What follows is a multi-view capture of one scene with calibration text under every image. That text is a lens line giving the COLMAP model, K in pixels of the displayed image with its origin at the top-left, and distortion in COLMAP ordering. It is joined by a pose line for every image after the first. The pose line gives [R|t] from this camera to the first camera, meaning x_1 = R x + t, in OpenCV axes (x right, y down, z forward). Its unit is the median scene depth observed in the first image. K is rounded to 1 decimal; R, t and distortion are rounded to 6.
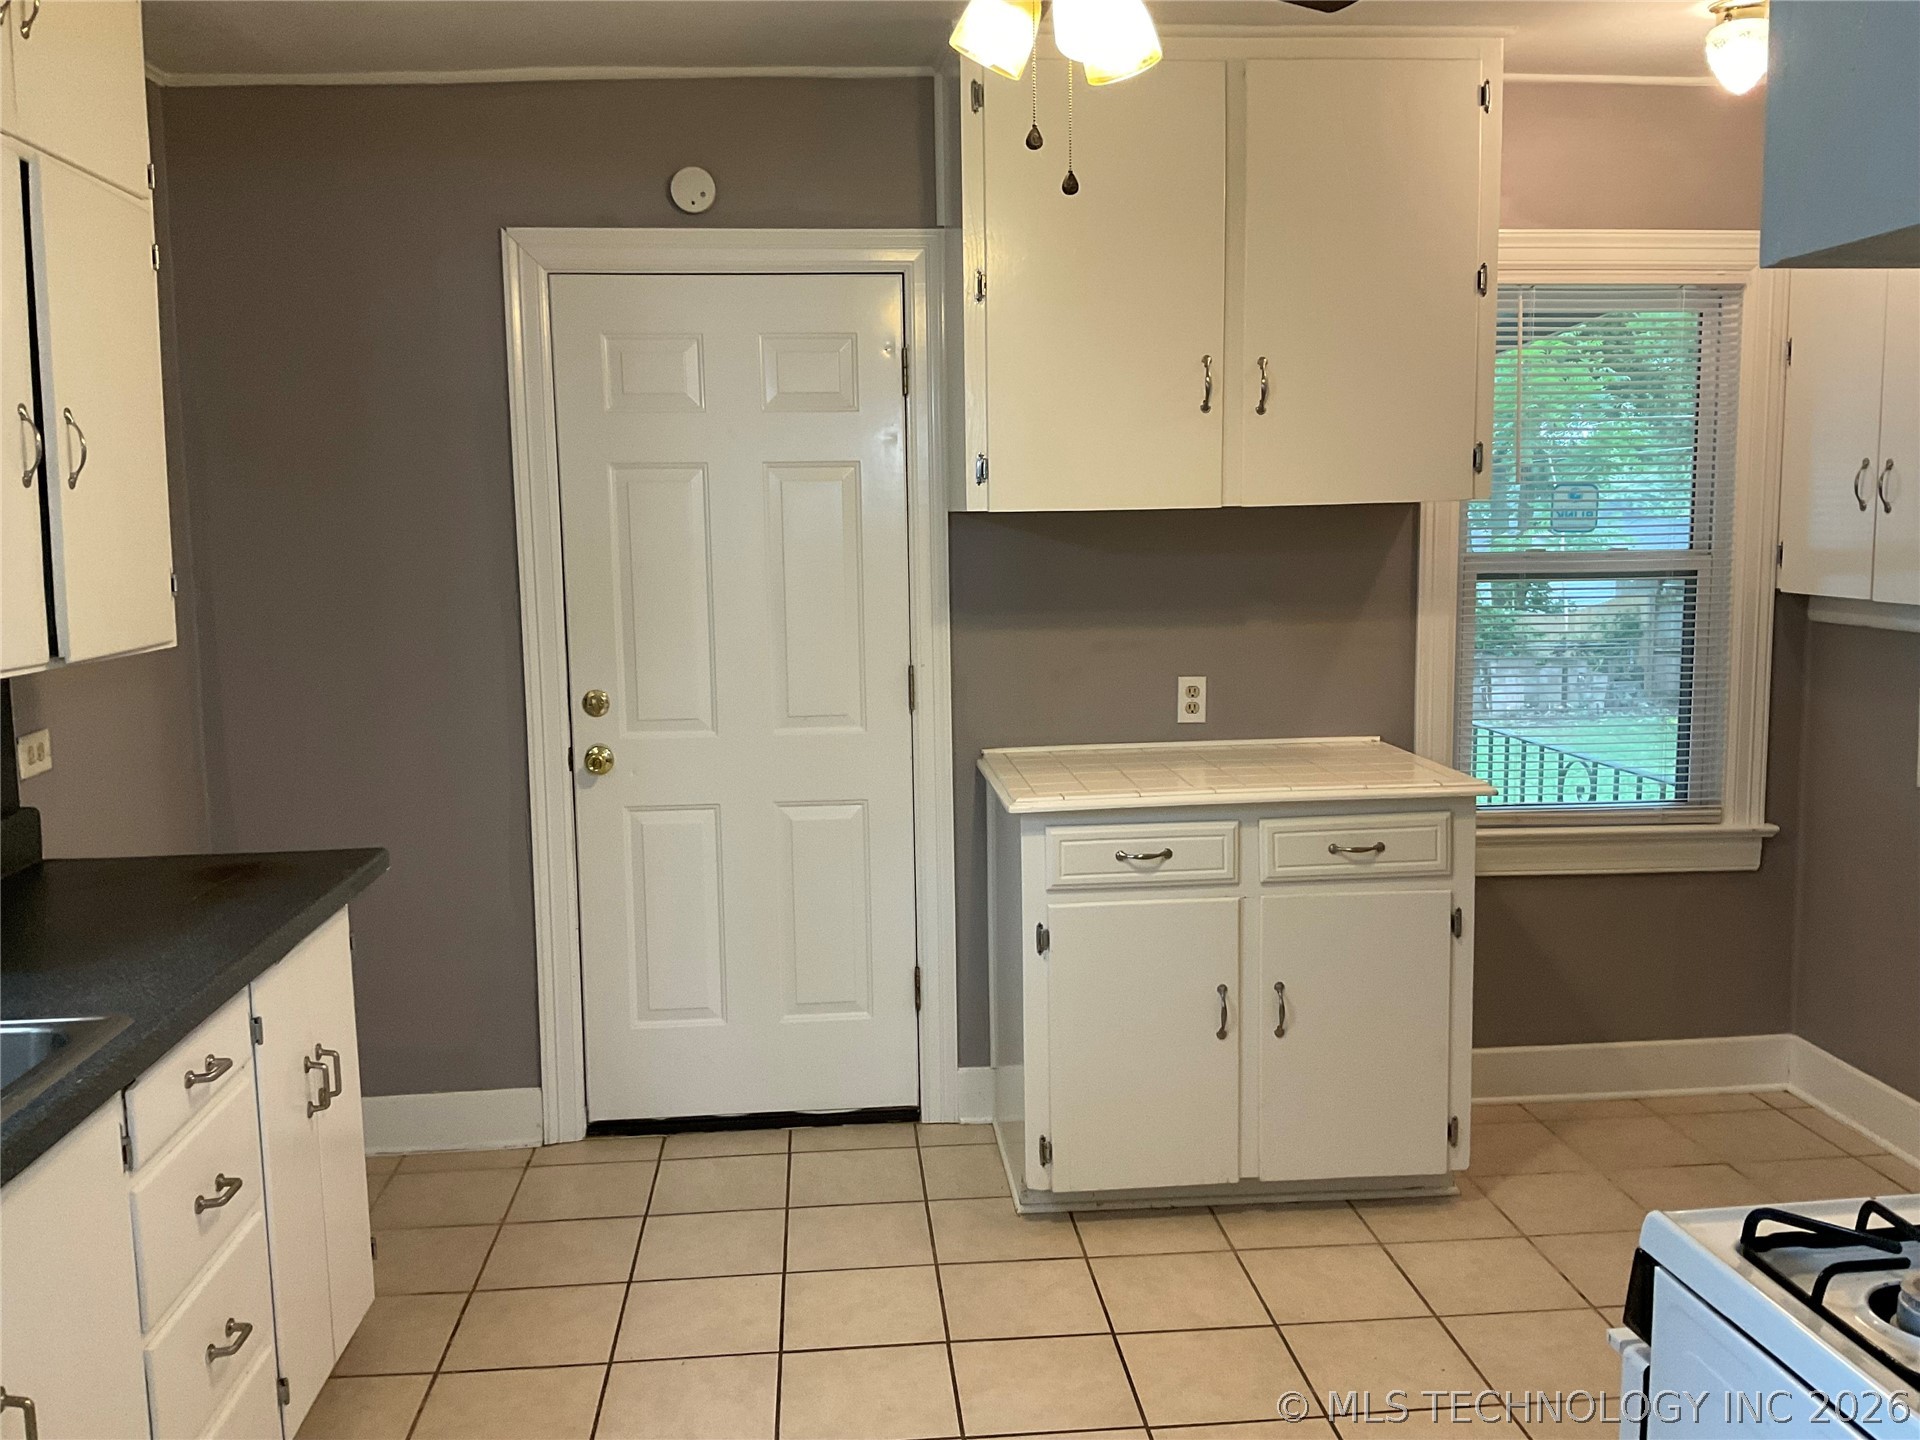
lens RADIAL K [[1625.1, 0, 960.0], [0, 1625.1, 720.0], [0, 0, 1]] dist [0.122921, -0.252691]
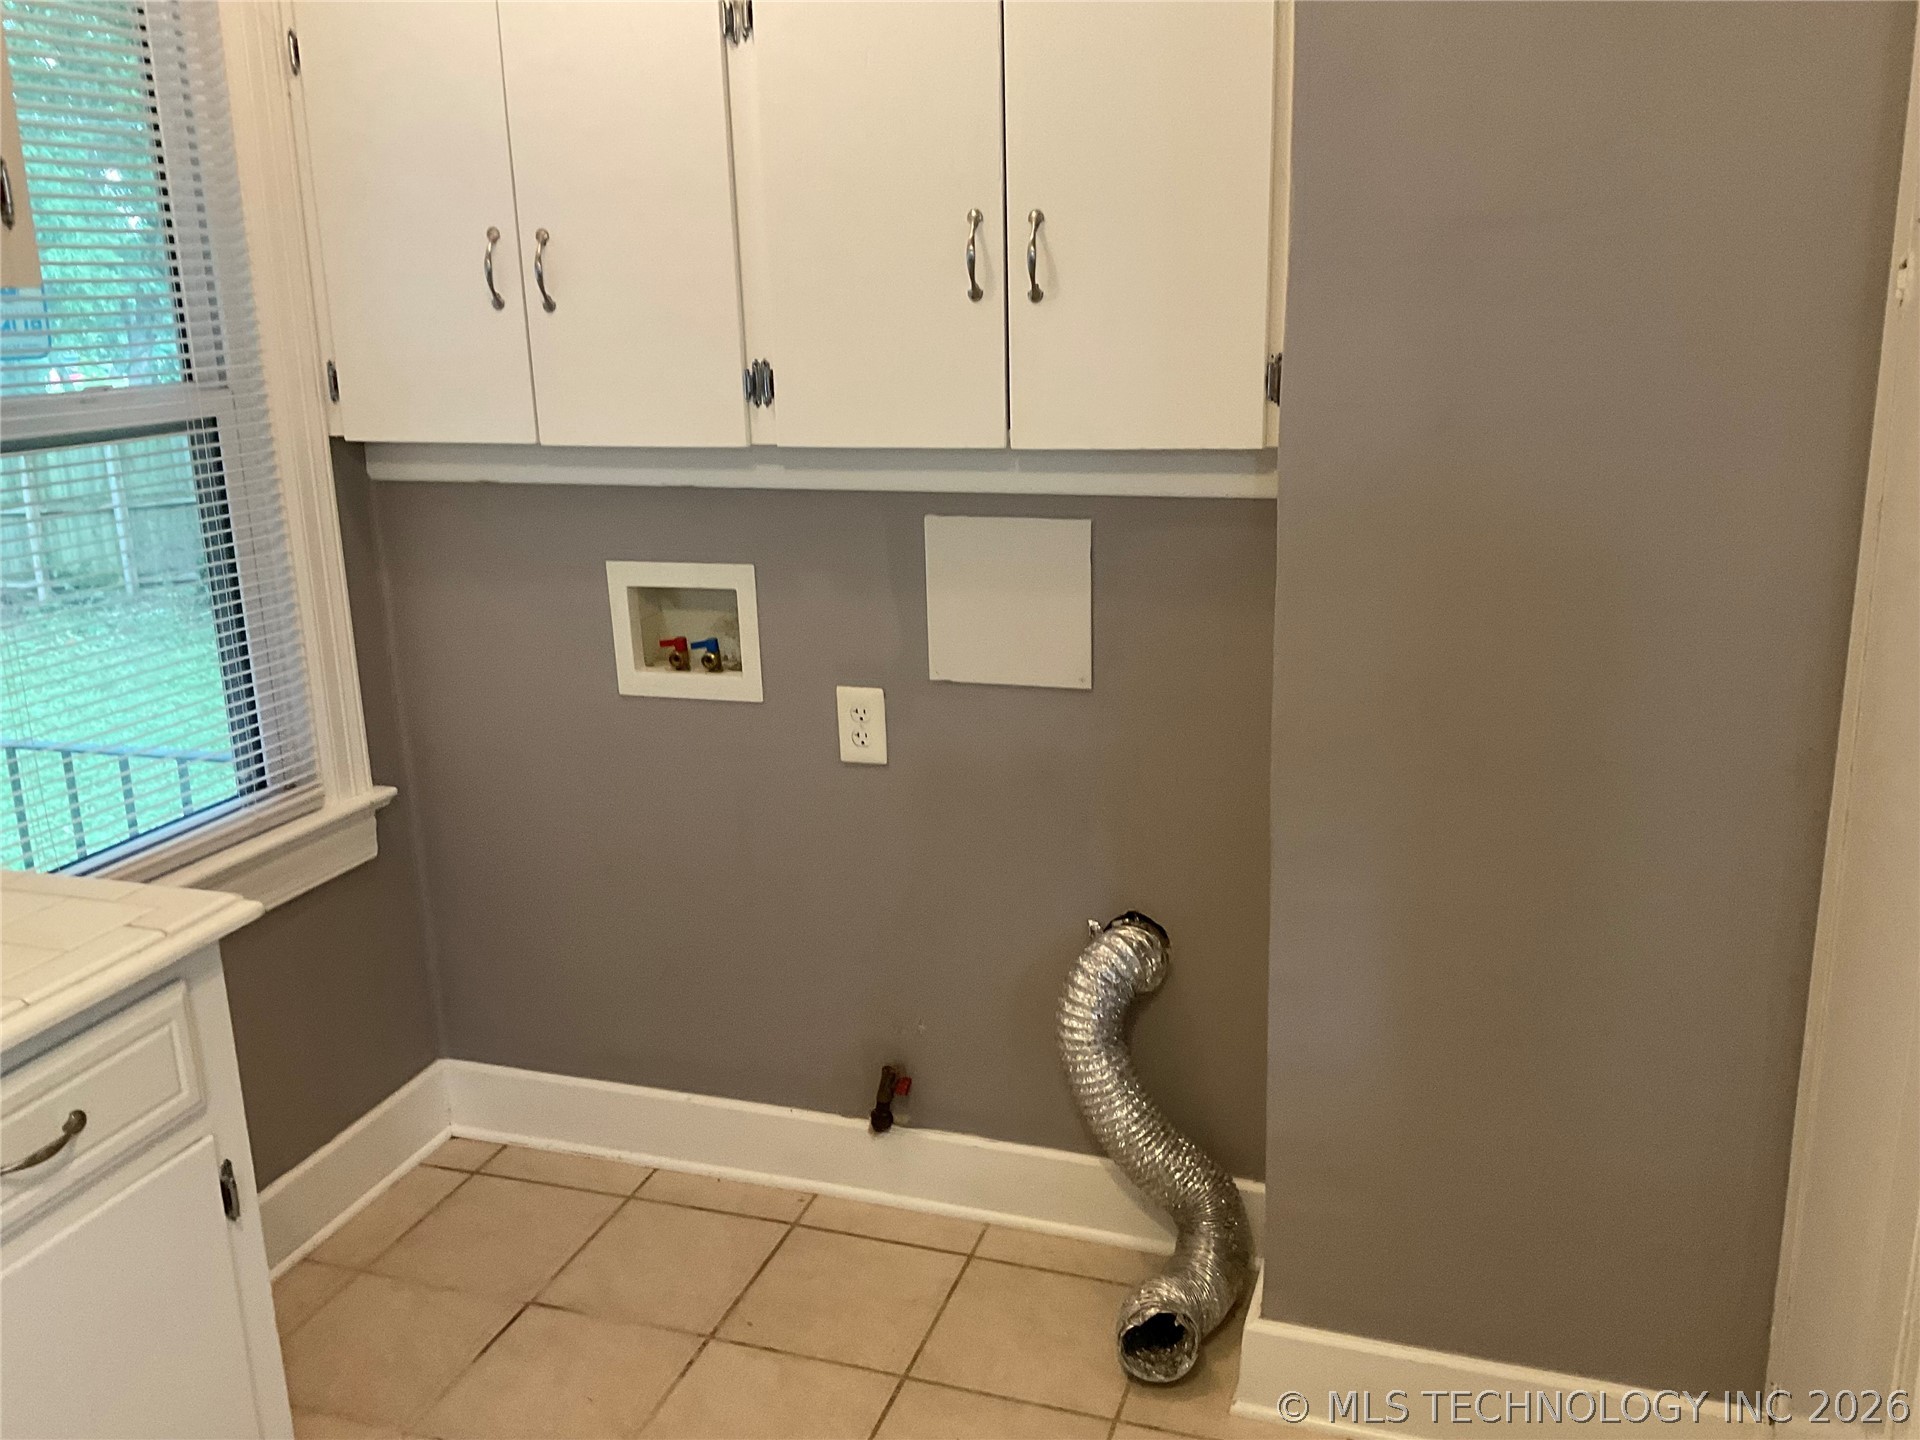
lens RADIAL K [[1609.5, 0, 960.0], [0, 1609.5, 720.0], [0, 0, 1]] dist [0.065462, -0.112207]
pose [[0.413419, -0.225864, 0.882083, 0.007680], [0.140763, 0.972954, 0.183159, -0.053729], [-0.899595, 0.048443, 0.434031, 0.502223]]
